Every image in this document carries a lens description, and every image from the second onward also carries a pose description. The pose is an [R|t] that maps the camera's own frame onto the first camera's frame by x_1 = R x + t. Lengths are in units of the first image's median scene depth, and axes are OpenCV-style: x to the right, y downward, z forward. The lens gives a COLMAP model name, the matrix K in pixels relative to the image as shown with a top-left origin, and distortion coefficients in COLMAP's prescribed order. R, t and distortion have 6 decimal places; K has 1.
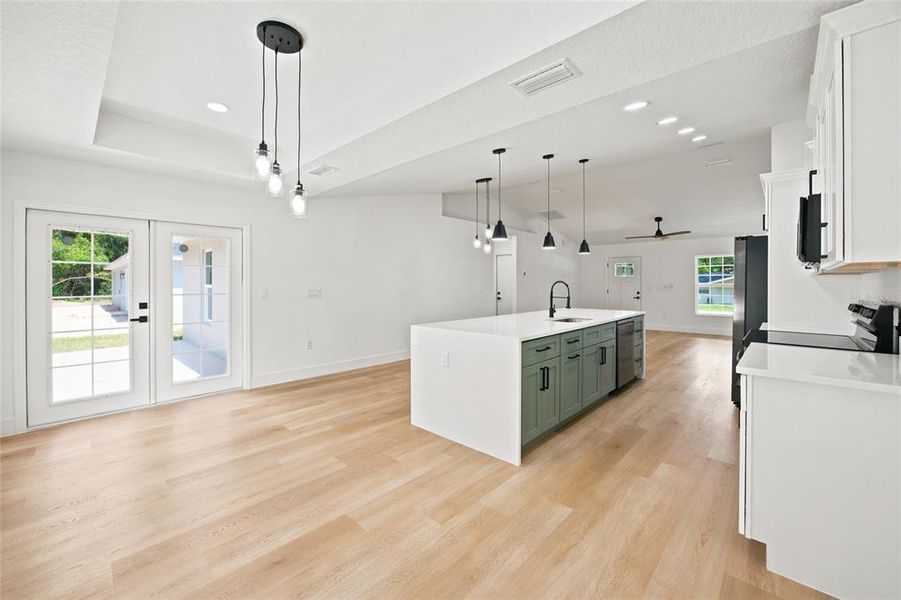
lens RADIAL K [[364.2, 0, 449.5], [0, 364.2, 281.6], [0, 0, 1]] dist [-0.013342, -0.000014]
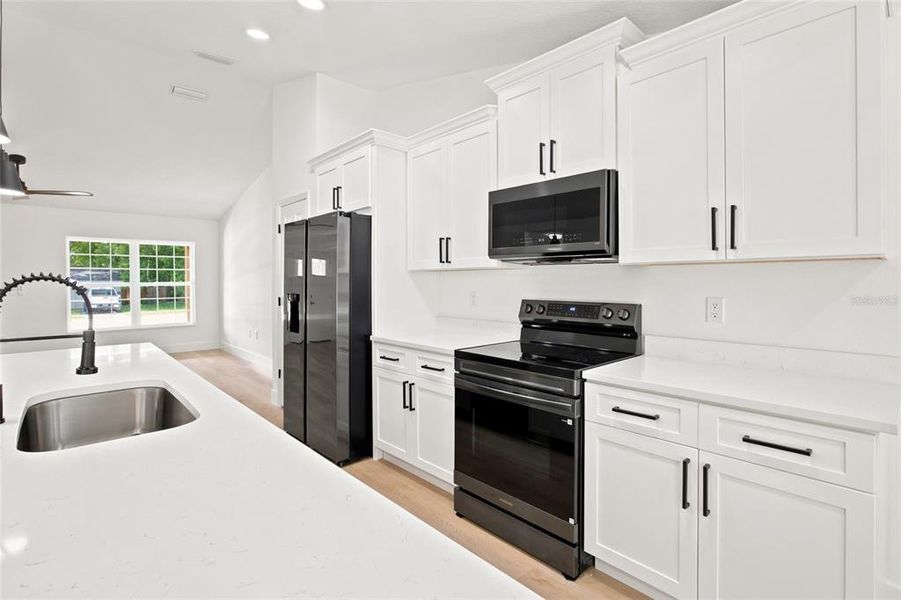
lens RADIAL K [[434.2, 0, 450.9], [0, 434.2, 280.7], [0, 0, 1]] dist [-0.008666, -0.000113]
pose [[0.083647, -0.002474, 0.996492, 0.017745], [-0.001186, 0.999996, 0.002582, 0.001318], [-0.996495, -0.001398, 0.083644, 0.670715]]
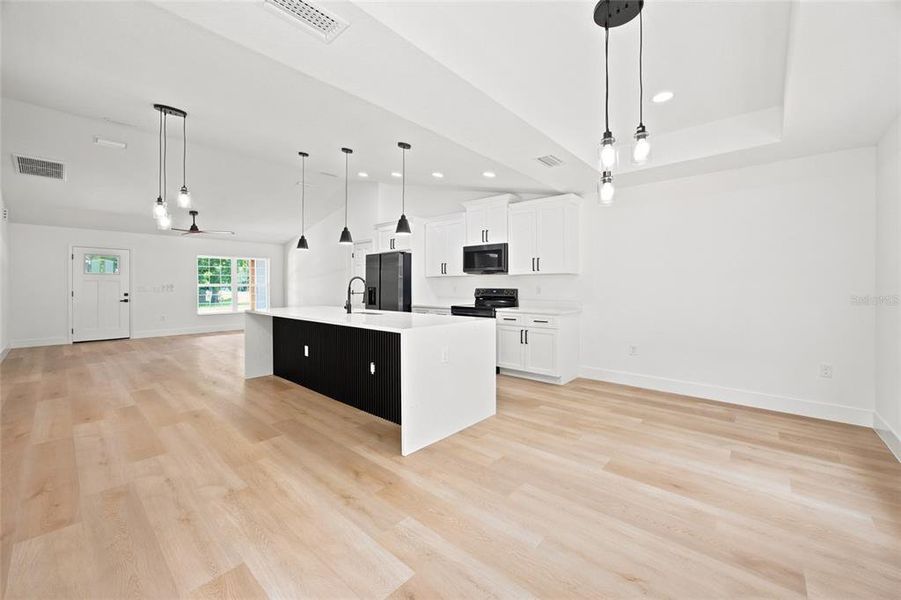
lens RADIAL K [[356.5, 0, 448.4], [0, 356.5, 286.3], [0, 0, 1]] dist [-0.014562, 0.000393]
pose [[-0.013547, -0.002701, 0.999905, -0.704062], [-0.003375, 0.999991, 0.002656, 0.020137], [-0.999903, -0.003338, -0.013556, 0.743588]]
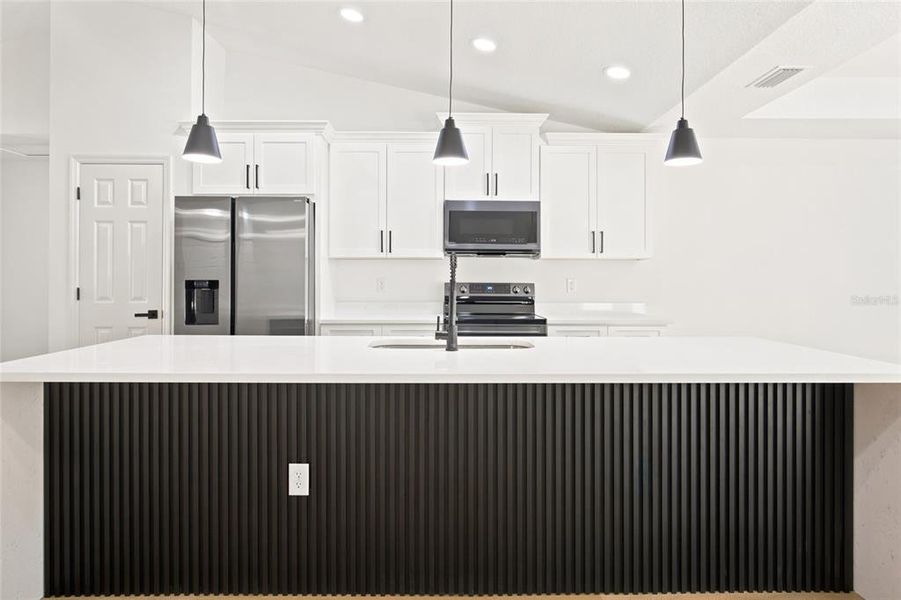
lens RADIAL K [[561.8, 0, 447.4], [0, 561.8, 281.1], [0, 0, 1]] dist [0.007177, 0.001090]
pose [[-0.684508, -0.006405, 0.728977, -0.138042], [-0.006472, 0.999975, 0.002710, 0.025687], [-0.728977, -0.002863, -0.684533, 1.402940]]
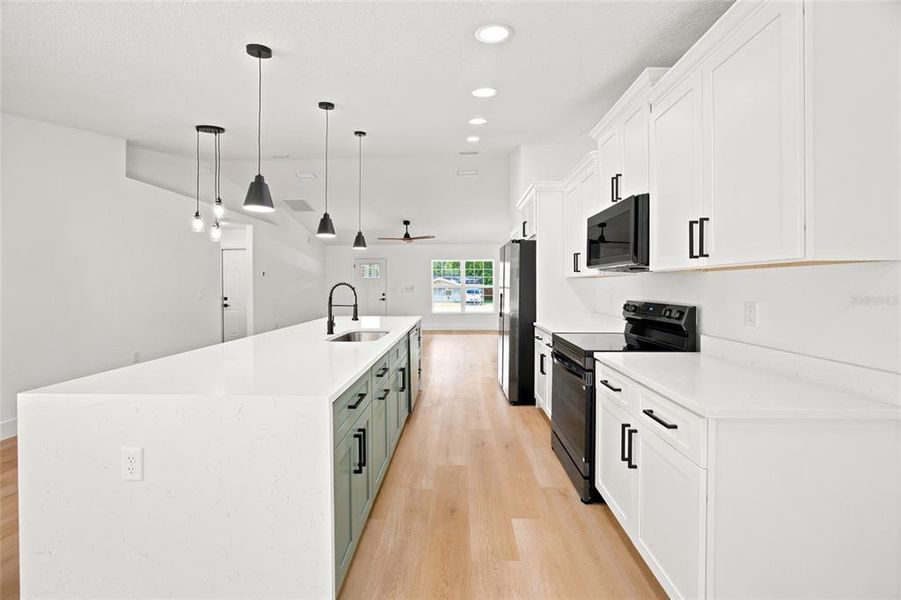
lens RADIAL K [[356.5, 0, 448.4], [0, 356.5, 286.3], [0, 0, 1]] dist [-0.014562, 0.000393]
pose [[0.753187, -0.006054, 0.657779, -0.003799], [0.000721, 0.999965, 0.008377, -0.000454], [-0.657806, -0.005835, 0.753164, 0.324919]]
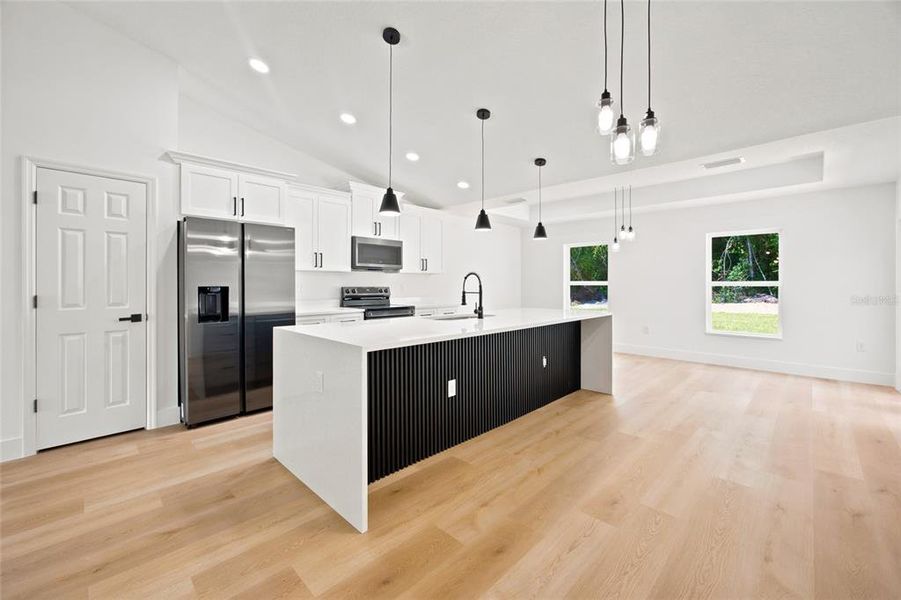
lens RADIAL K [[377.0, 0, 451.8], [0, 377.0, 282.3], [0, 0, 1]] dist [-0.002174, 0.000077]
pose [[-0.999690, -0.001818, 0.024832, 0.323774], [-0.002022, 0.999964, -0.008204, 0.025763], [-0.024816, -0.008251, -0.999658, 1.834697]]
